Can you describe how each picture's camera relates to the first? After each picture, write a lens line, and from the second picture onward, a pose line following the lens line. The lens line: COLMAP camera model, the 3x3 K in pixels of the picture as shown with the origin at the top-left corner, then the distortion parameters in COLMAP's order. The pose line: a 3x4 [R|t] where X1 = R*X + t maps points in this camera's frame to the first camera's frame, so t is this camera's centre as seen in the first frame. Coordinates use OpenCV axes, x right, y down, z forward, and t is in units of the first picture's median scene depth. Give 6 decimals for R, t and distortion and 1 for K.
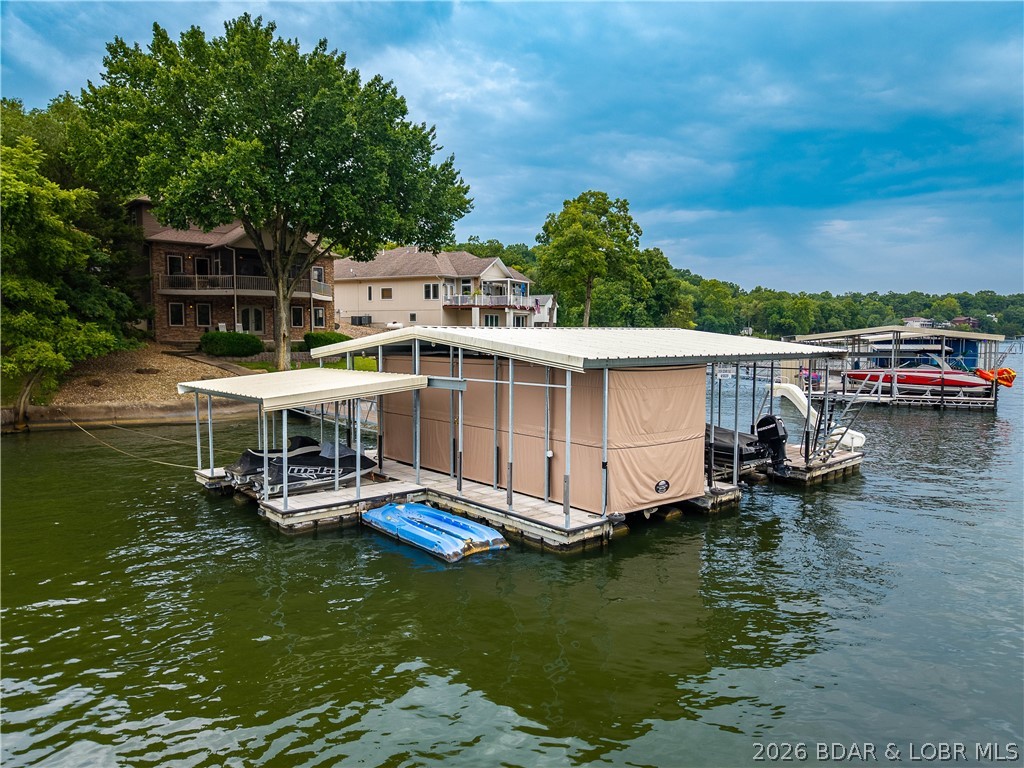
lens RADIAL K [[692.2, 0, 524.6], [0, 692.2, 387.8], [0, 0, 1]] dist [-0.003886, -0.005096]
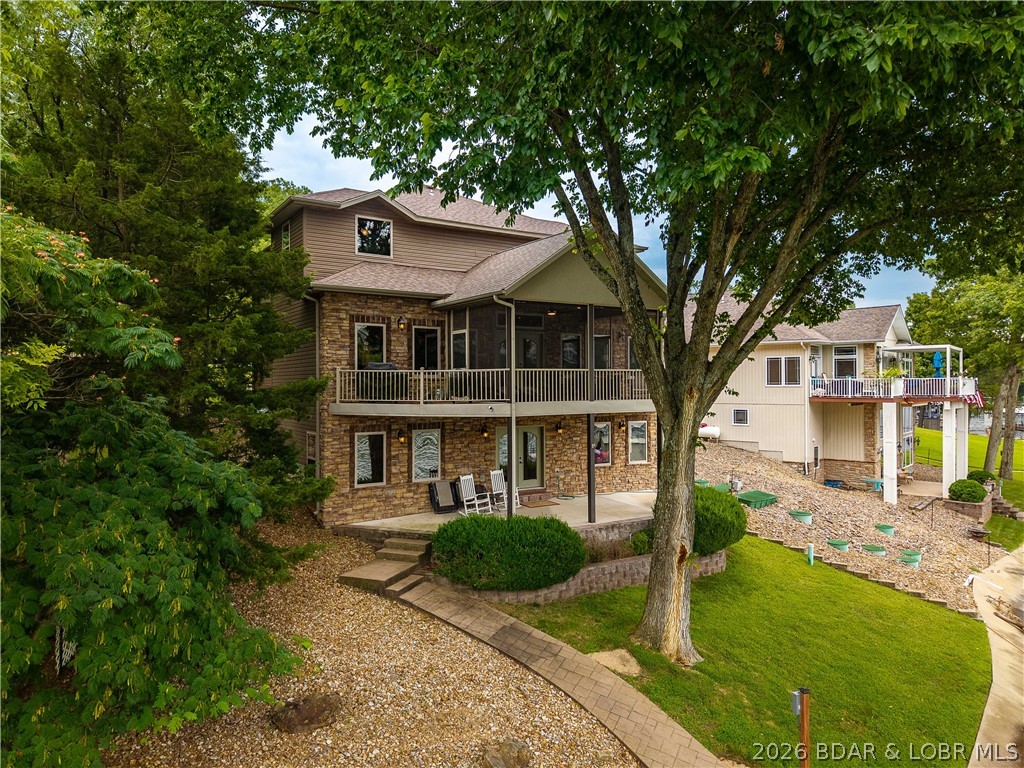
lens RADIAL K [[678.8, 0, 512.0], [0, 678.8, 384.0], [0, 0, 1]] dist [0.069475, 0.000652]
pose [[0.981581, -0.005742, -0.190962, -0.335872], [-0.008425, 0.997275, -0.073293, -0.121801], [0.190862, 0.073552, 0.978857, 0.599331]]
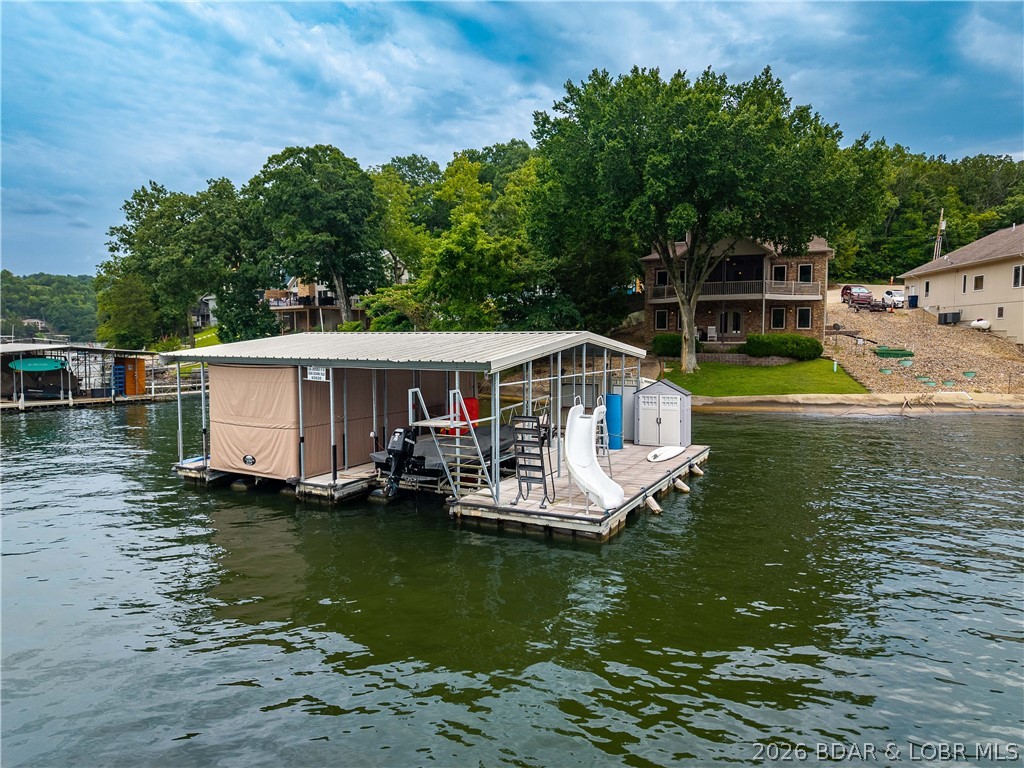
lens RADIAL K [[712.3, 0, 512.0], [0, 712.3, 384.0], [0, 0, 1]] dist [0.003321, 0.004032]
pose [[0.346825, 0.059243, -0.936057, 0.542702], [-0.066531, 0.997043, 0.038452, -0.026898], [0.935567, 0.048940, 0.349741, 0.339125]]
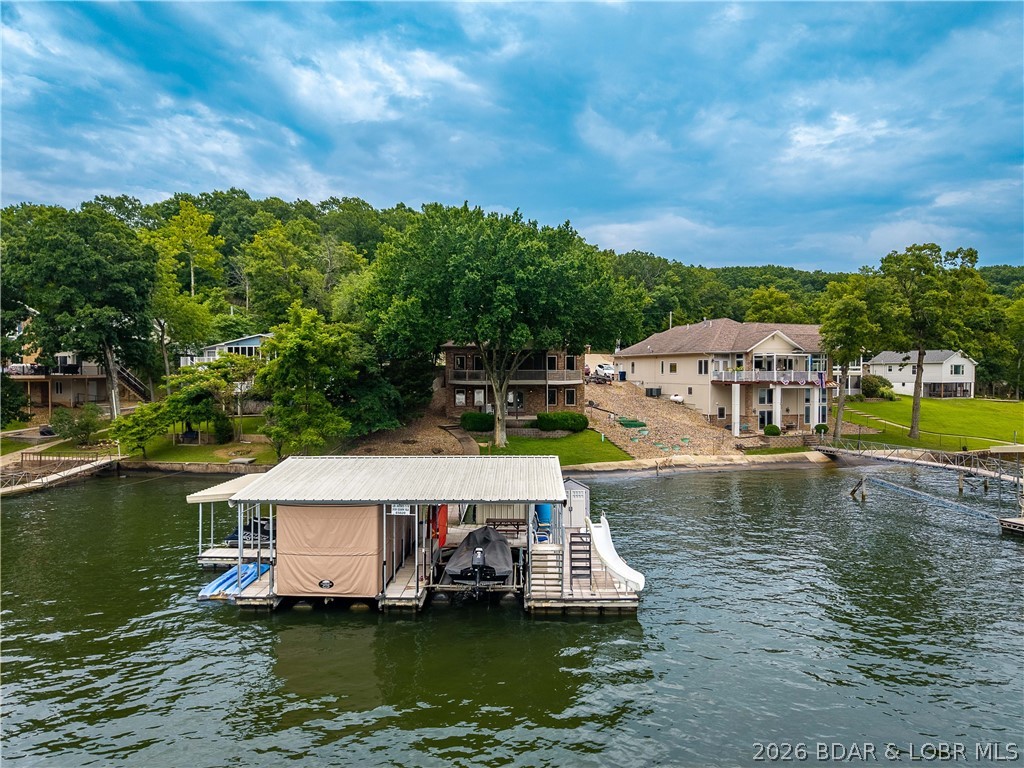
lens RADIAL K [[703.1, 0, 512.0], [0, 703.1, 384.0], [0, 0, 1]] dist [0.095289, -0.082482]
pose [[0.728990, 0.012697, -0.684407, 0.536804], [-0.047737, 0.998337, -0.032326, -0.091204], [0.682858, 0.056236, 0.728384, 0.039439]]
